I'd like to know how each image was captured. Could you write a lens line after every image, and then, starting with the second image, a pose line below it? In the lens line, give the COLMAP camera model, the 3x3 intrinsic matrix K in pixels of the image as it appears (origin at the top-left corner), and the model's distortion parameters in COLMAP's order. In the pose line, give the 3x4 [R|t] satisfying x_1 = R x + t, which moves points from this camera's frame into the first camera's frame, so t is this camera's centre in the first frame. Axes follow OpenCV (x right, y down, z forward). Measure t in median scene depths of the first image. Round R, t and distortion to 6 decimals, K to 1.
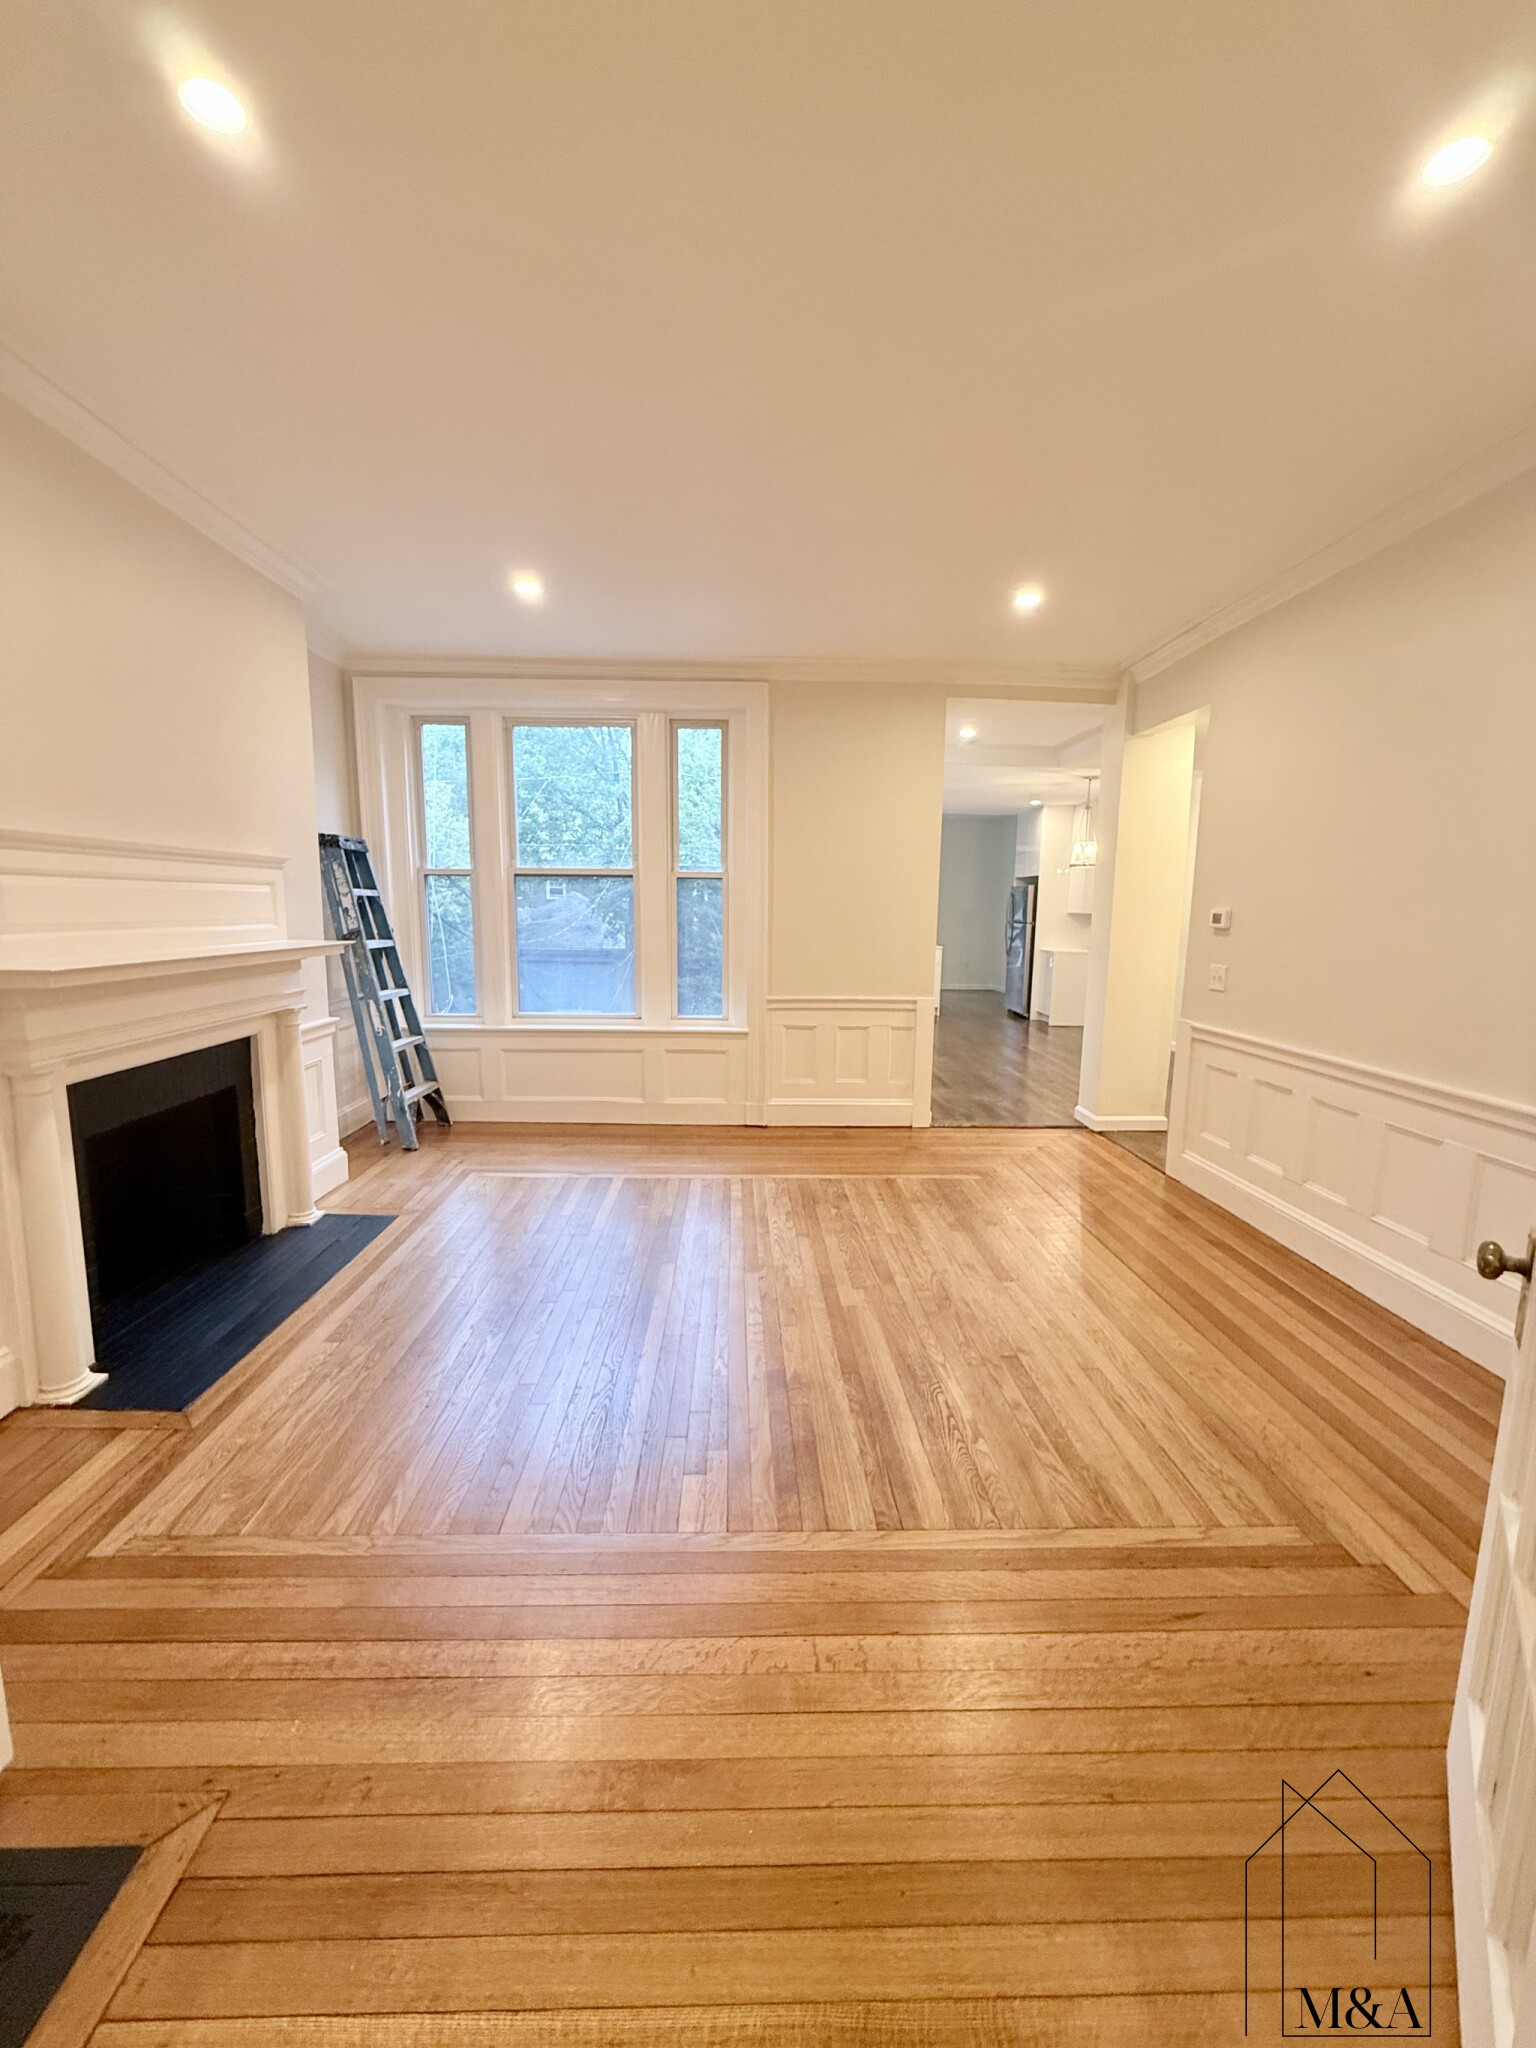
lens RADIAL K [[812.7, 0, 772.6], [0, 812.7, 1020.6], [0, 0, 1]] dist [0.001490, -0.000634]
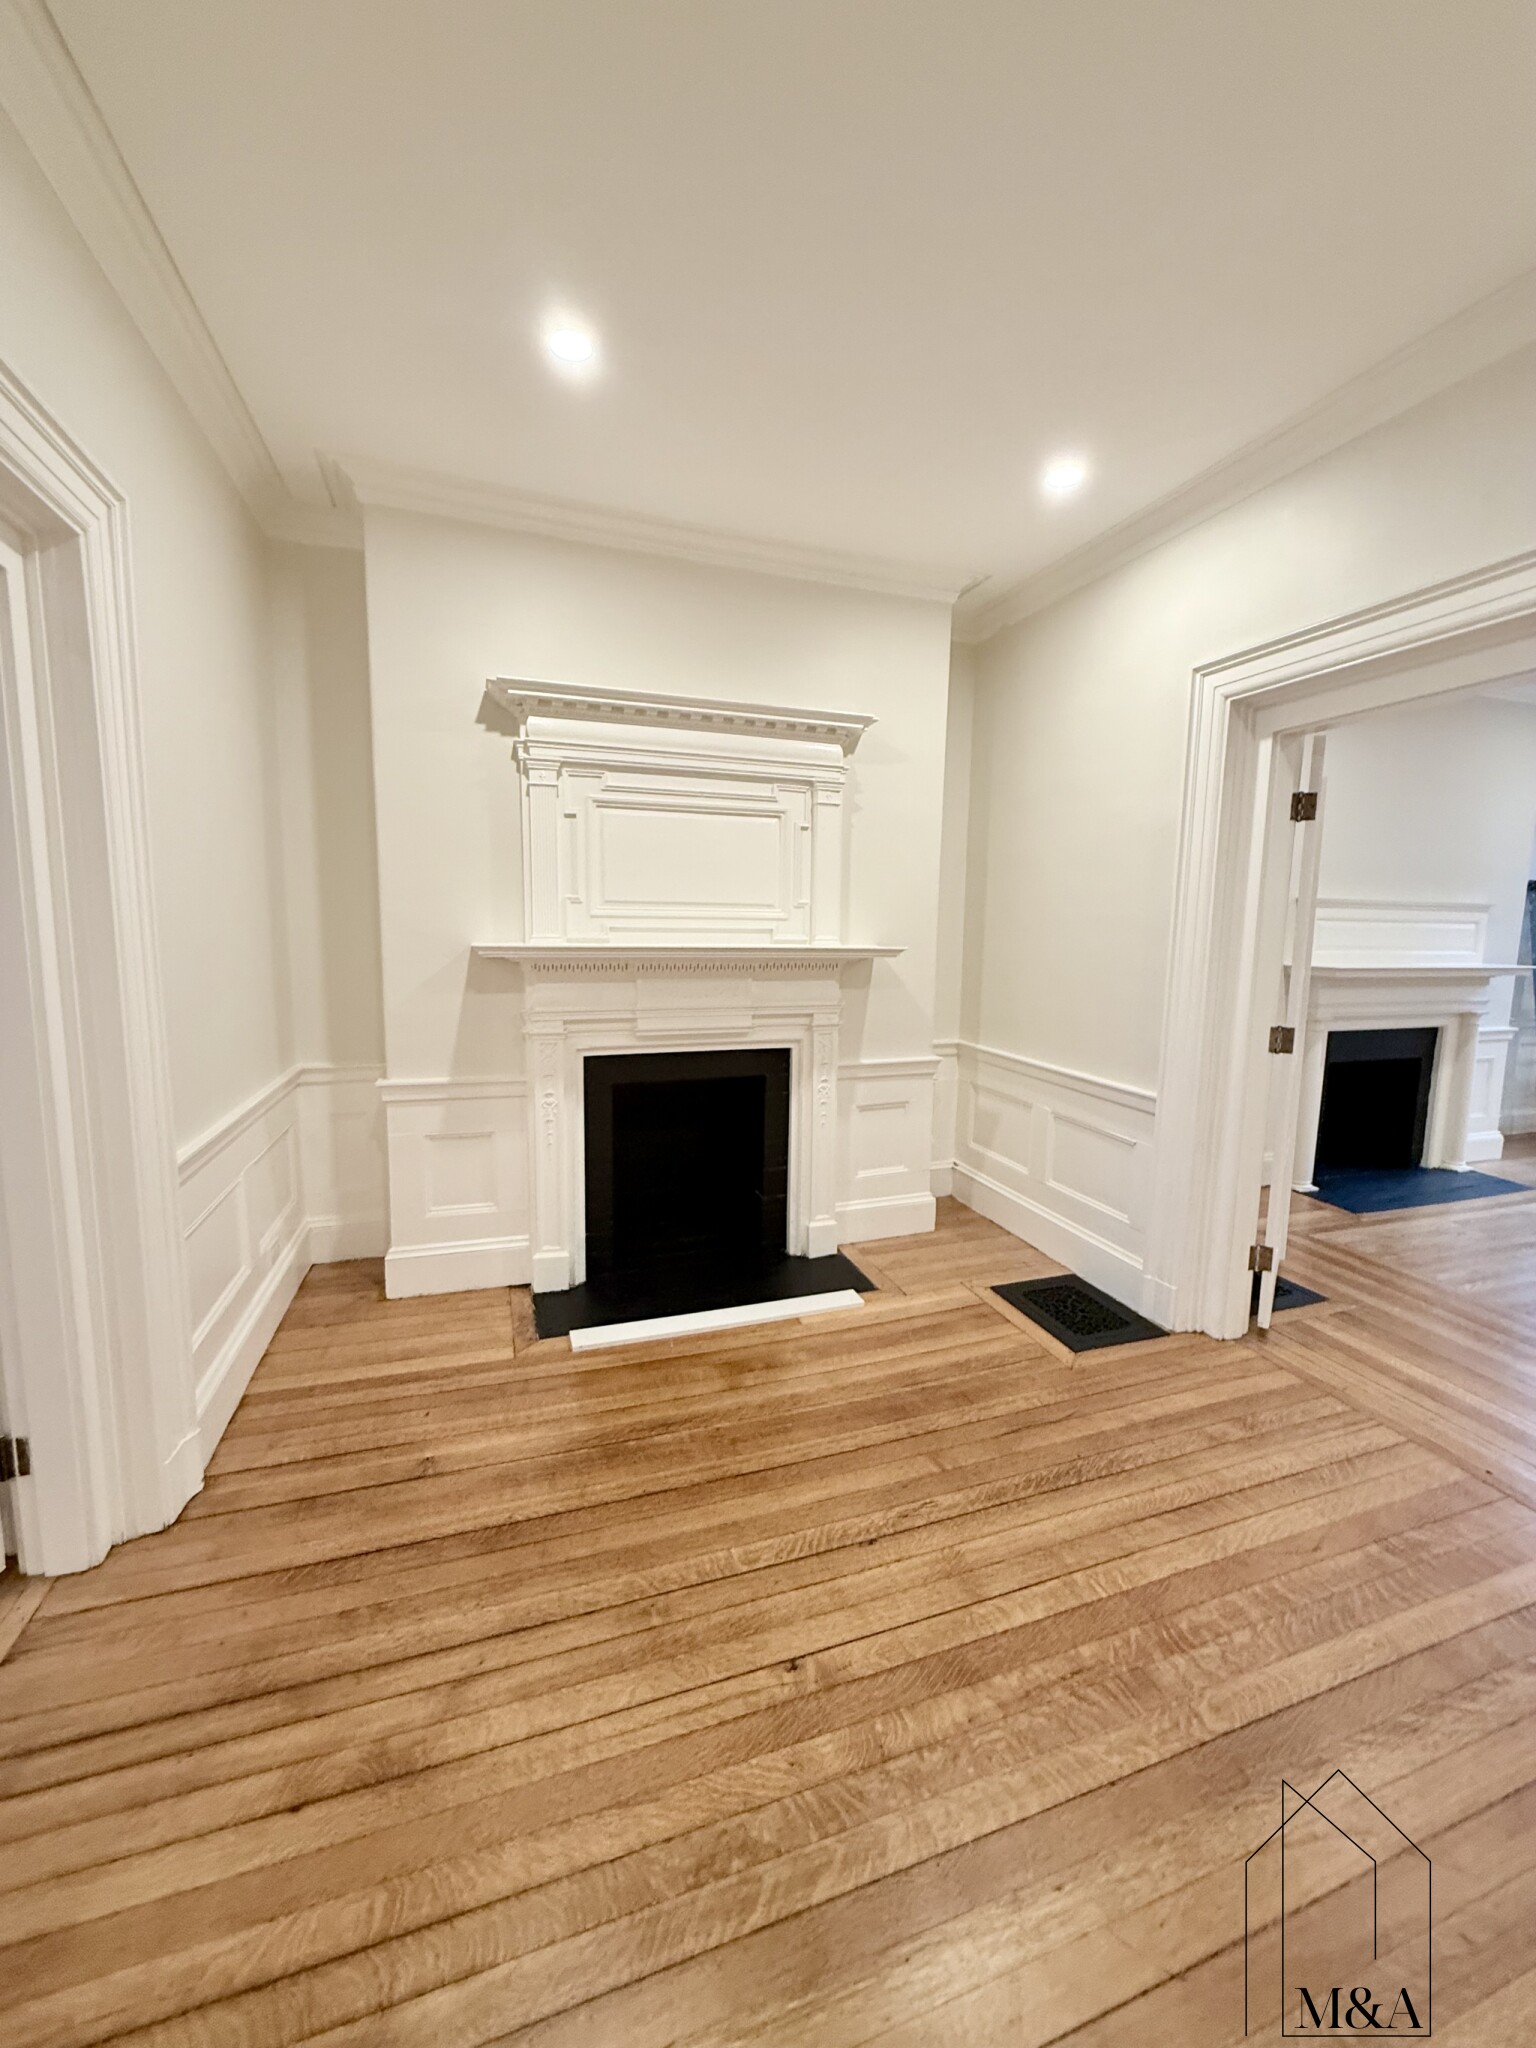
lens RADIAL K [[812.7, 0, 770.5], [0, 812.7, 1020.7], [0, 0, 1]] dist [0.001490, -0.000634]
pose [[0.294359, 0.100476, -0.950399, 0.411537], [-0.151325, 0.986813, 0.057457, 0.111582], [0.943639, 0.126906, 0.305681, -0.609756]]
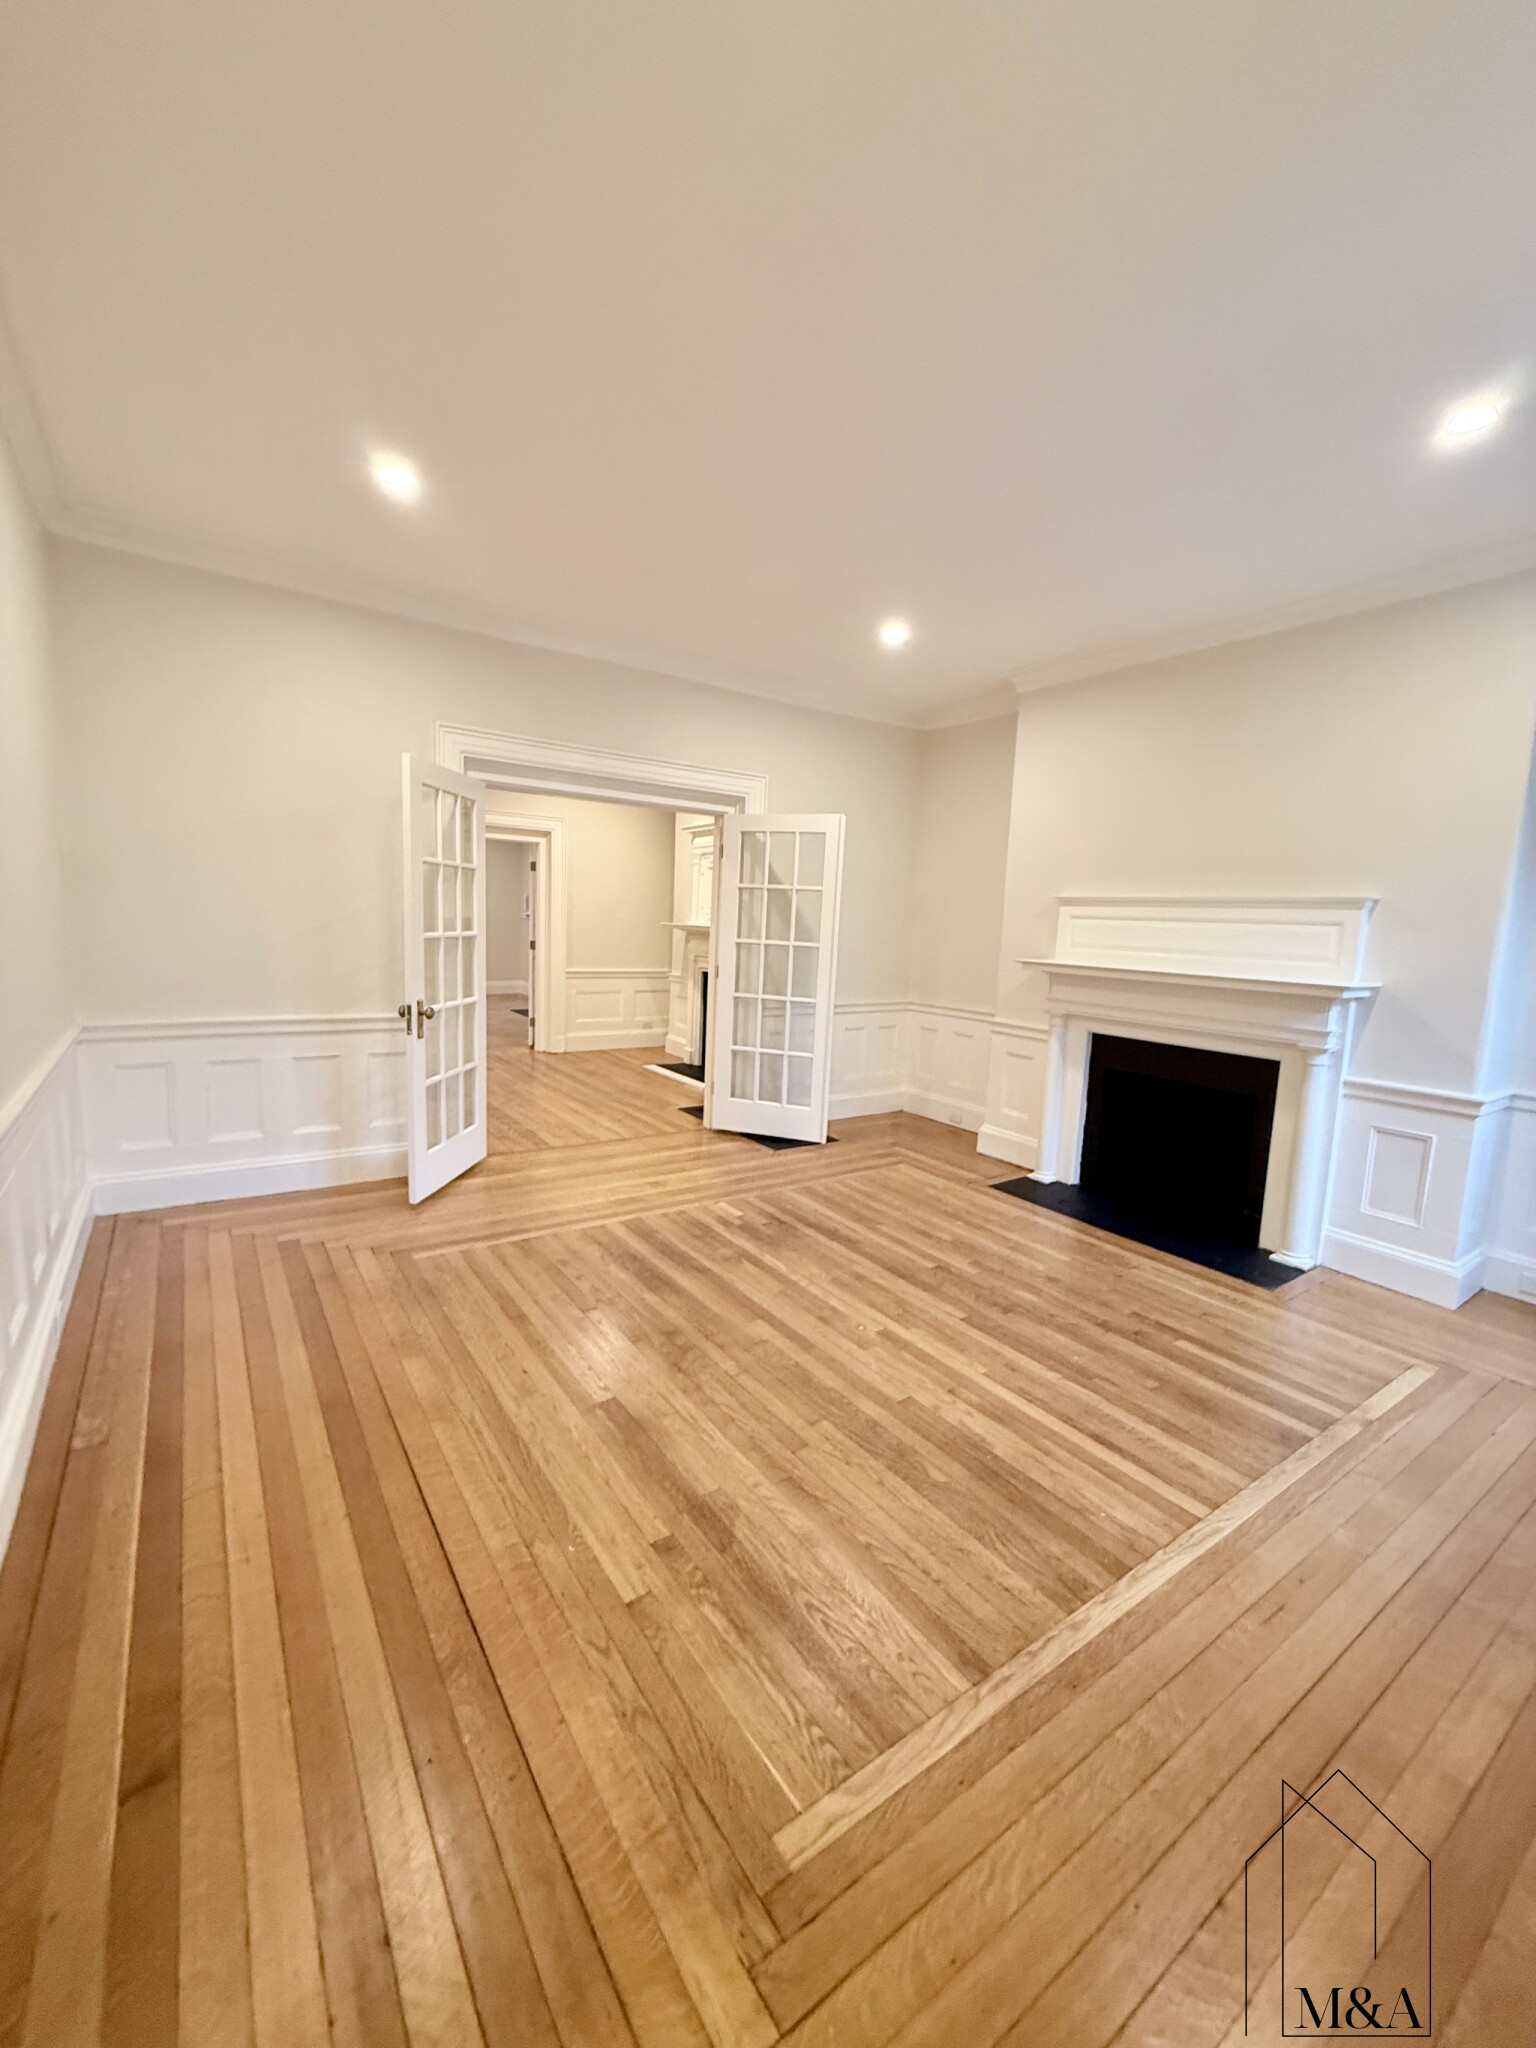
lens RADIAL K [[812.7, 0, 769.8], [0, 812.7, 1021.3], [0, 0, 1]] dist [0.001490, -0.000634]
pose [[-0.838831, 0.018566, -0.544076, 0.568128], [-0.131824, 0.962748, 0.236092, -0.214713], [0.528191, 0.269764, -0.805135, 1.601660]]
